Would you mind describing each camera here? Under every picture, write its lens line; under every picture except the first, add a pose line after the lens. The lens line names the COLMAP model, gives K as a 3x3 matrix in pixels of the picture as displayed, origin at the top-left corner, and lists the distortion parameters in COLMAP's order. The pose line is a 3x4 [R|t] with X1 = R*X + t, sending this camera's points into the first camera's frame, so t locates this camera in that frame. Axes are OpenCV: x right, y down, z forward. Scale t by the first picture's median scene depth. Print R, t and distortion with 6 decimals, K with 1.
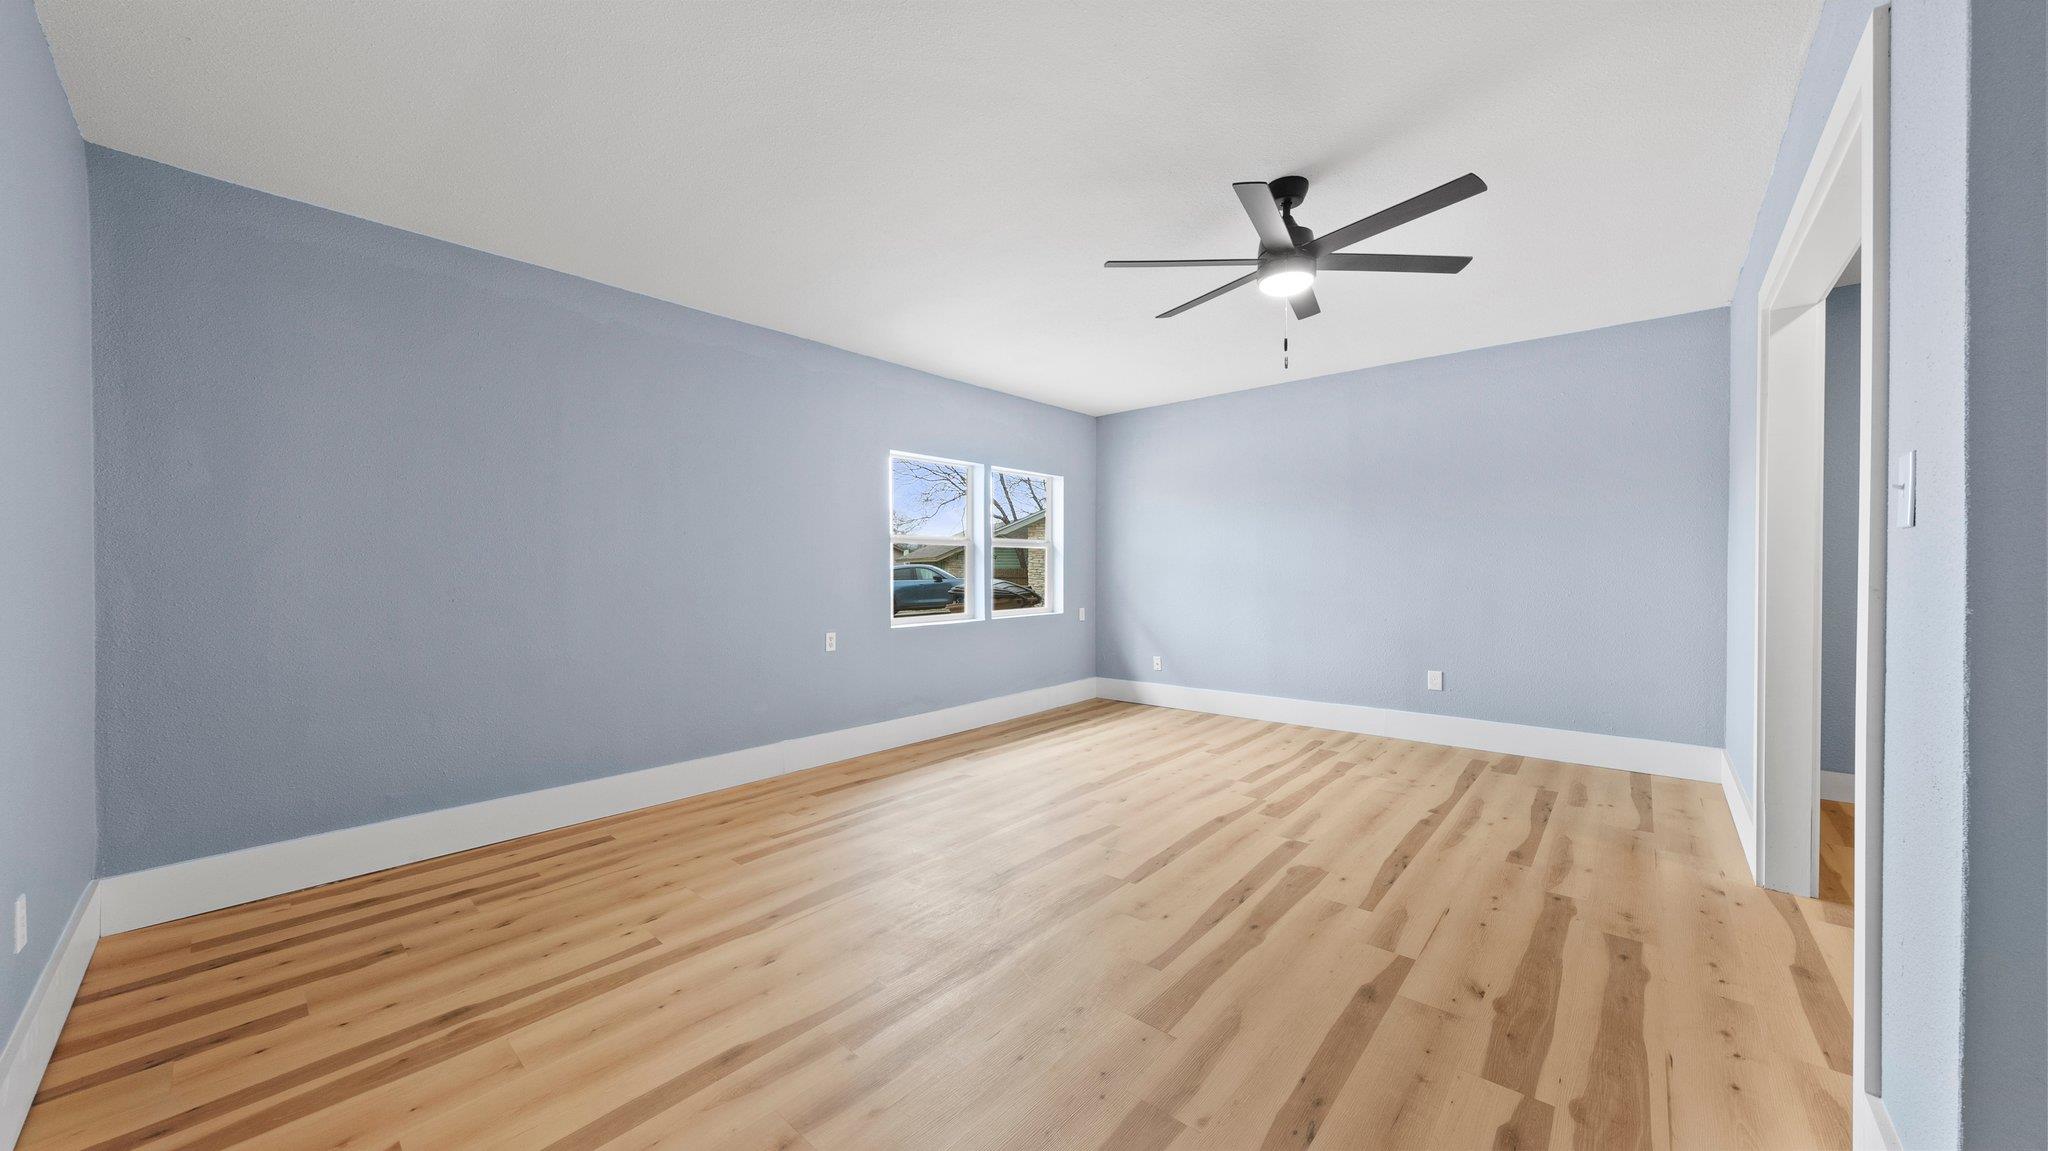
lens RADIAL K [[703.8, 0, 1024.3], [0, 703.8, 575.2], [0, 0, 1]] dist [-0.001086, -0.000031]
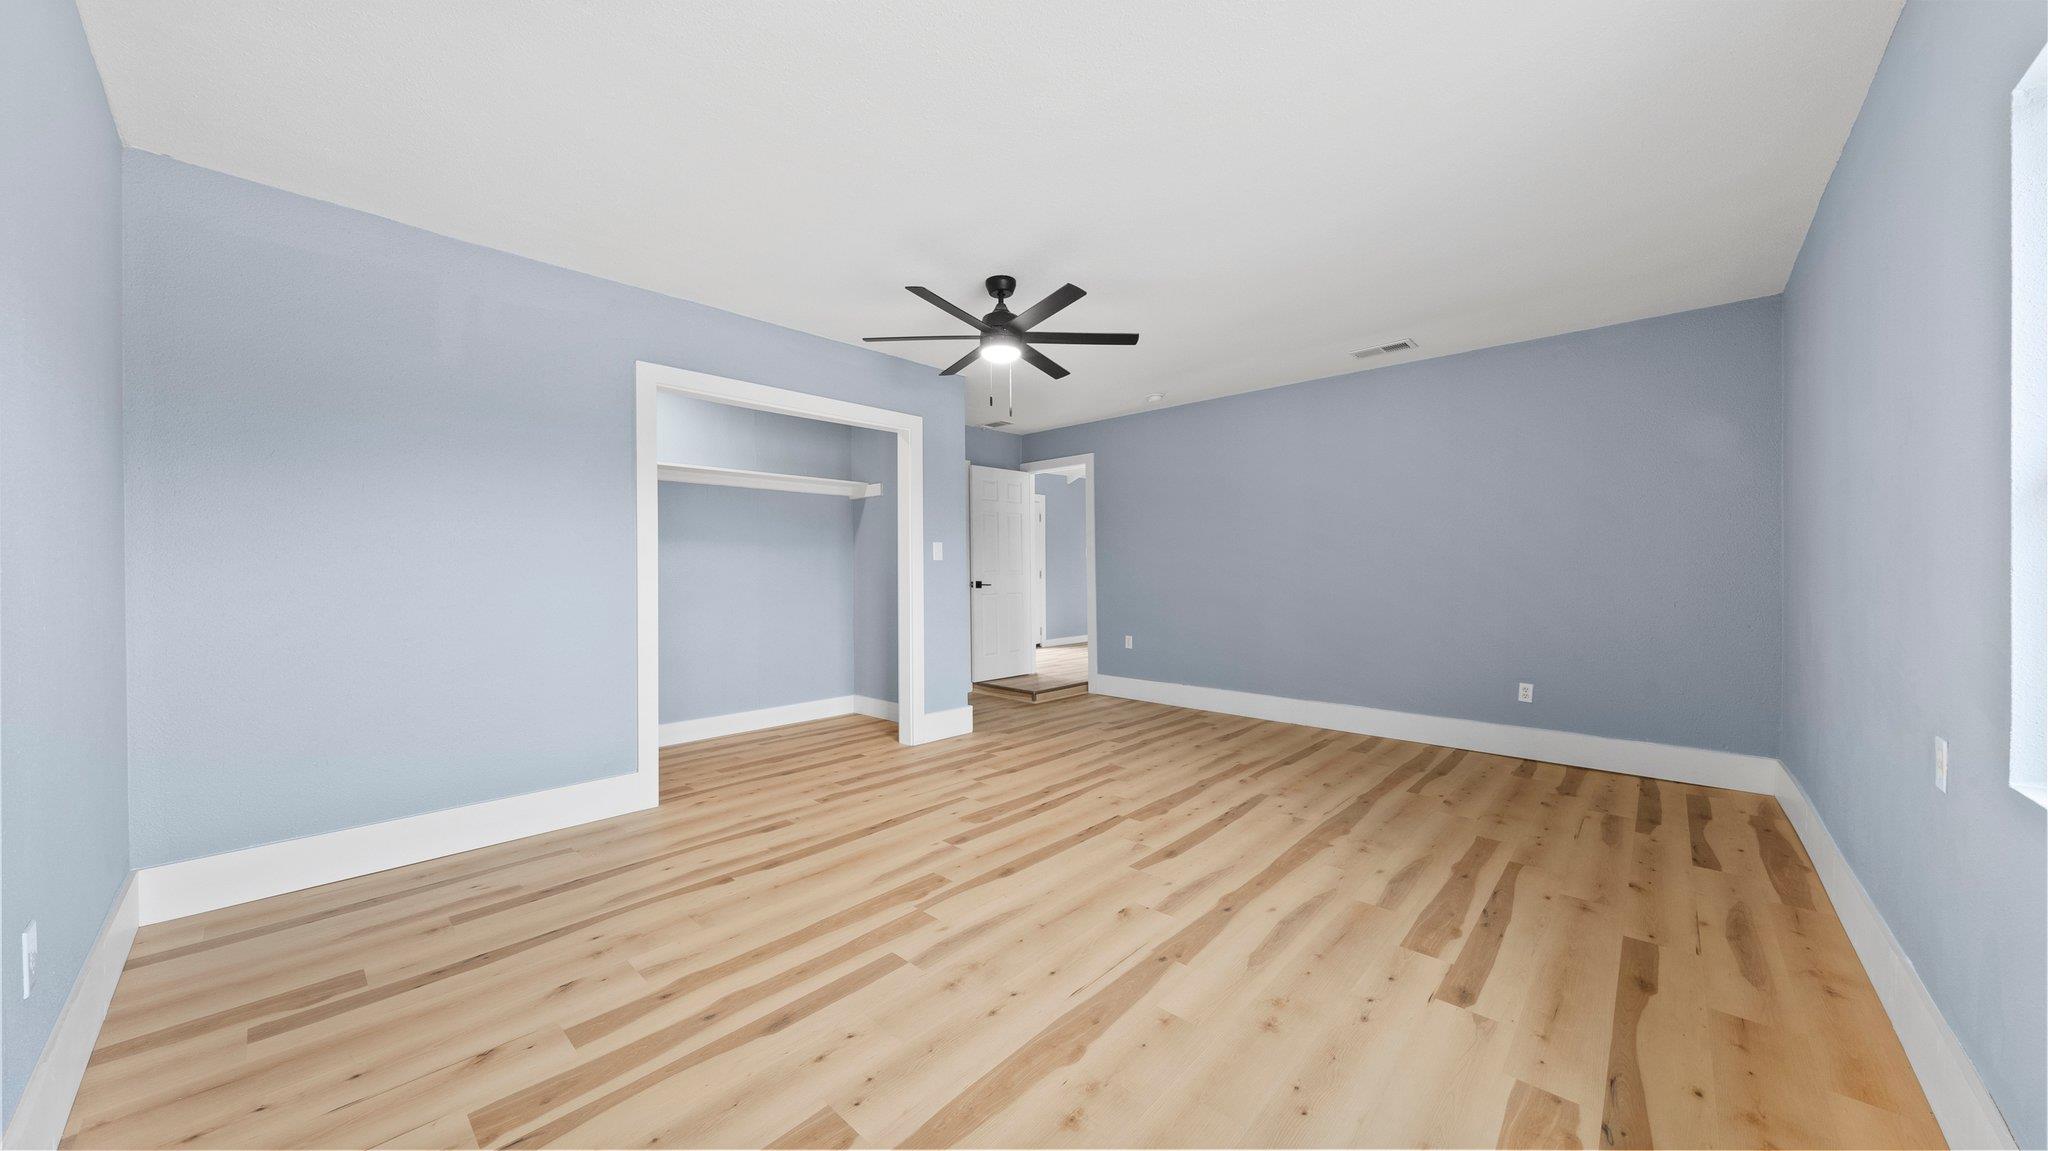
lens RADIAL K [[703.8, 0, 1023.2], [0, 703.8, 574.6], [0, 0, 1]] dist [-0.001086, -0.000031]
pose [[-0.999754, 0.006910, 0.021096, 0.296482], [0.007135, 0.999918, 0.010627, -0.012325], [-0.021021, 0.010775, -0.999721, 2.248791]]
